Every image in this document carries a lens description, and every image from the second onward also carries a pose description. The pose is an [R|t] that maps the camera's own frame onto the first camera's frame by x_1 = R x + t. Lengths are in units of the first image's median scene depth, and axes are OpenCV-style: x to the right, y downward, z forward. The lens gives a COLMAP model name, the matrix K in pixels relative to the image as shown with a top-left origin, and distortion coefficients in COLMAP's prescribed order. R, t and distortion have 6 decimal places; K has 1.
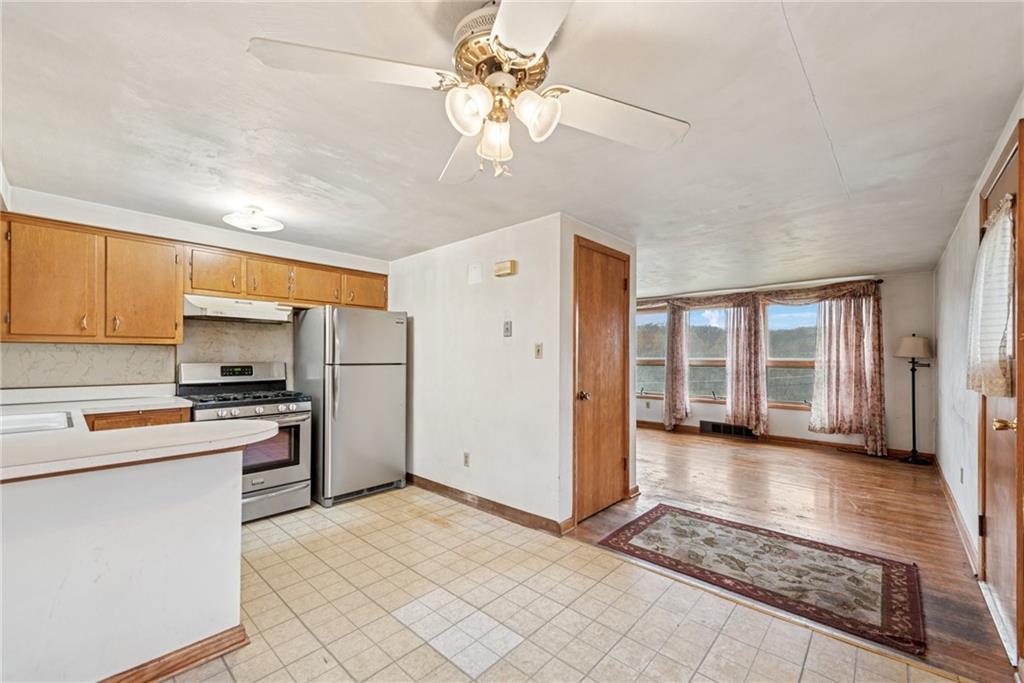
lens RADIAL K [[414.4, 0, 514.3], [0, 414.4, 356.8], [0, 0, 1]] dist [-0.000013, 0.000013]
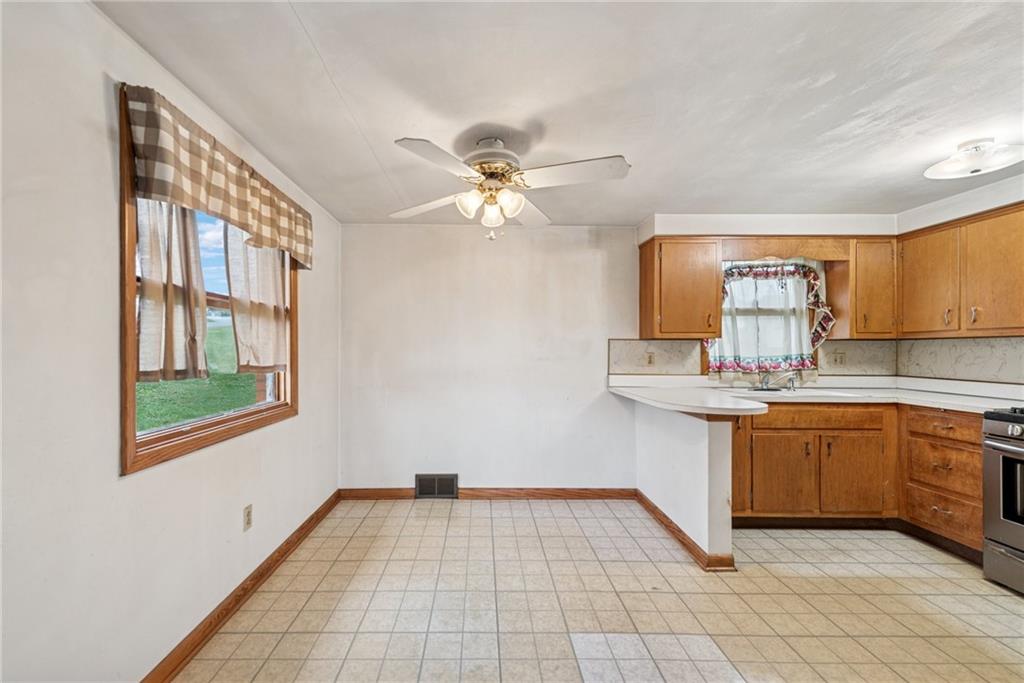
lens RADIAL K [[418.2, 0, 481.5], [0, 418.2, 346.9], [0, 0, 1]] dist [0.000130, -0.000018]
pose [[-0.743904, -0.009056, -0.668225, 0.526786], [-0.009605, 0.999950, -0.002859, 0.003652], [0.668218, 0.004291, -0.743953, 1.049631]]
